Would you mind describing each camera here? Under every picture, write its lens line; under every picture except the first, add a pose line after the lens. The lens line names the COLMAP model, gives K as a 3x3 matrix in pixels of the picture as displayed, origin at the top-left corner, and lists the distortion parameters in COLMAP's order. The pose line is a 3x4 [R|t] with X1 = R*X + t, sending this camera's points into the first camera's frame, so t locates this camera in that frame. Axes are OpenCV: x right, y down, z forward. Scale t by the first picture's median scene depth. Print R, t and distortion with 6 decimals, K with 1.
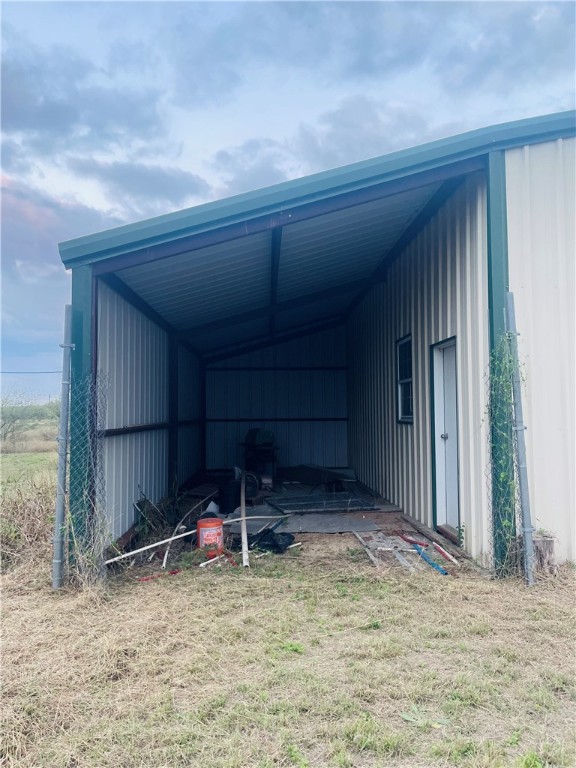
lens RADIAL K [[576.2, 0, 289.1], [0, 576.2, 386.4], [0, 0, 1]] dist [0.058171, -0.070579]
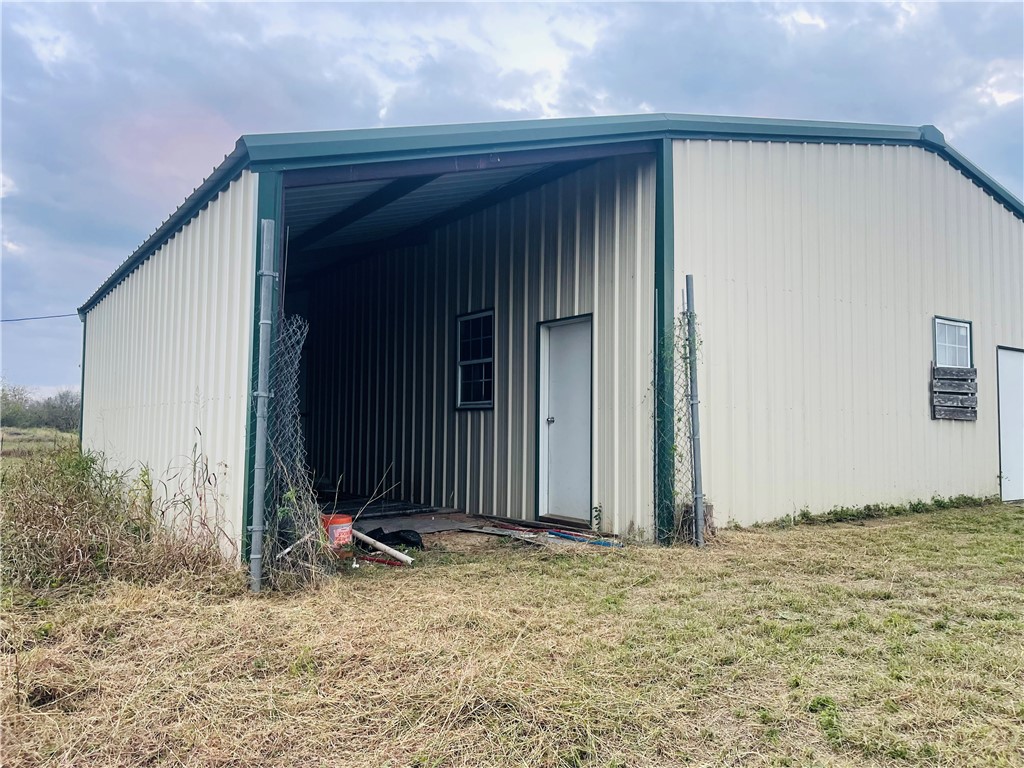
lens RADIAL K [[768.2, 0, 510.4], [0, 768.2, 386.9], [0, 0, 1]] dist [0.058171, -0.070579]
pose [[0.844935, 0.044110, 0.533048, -0.505434], [-0.040579, 0.999008, -0.018348, 0.064852], [-0.533328, -0.006128, 0.845886, -0.019422]]
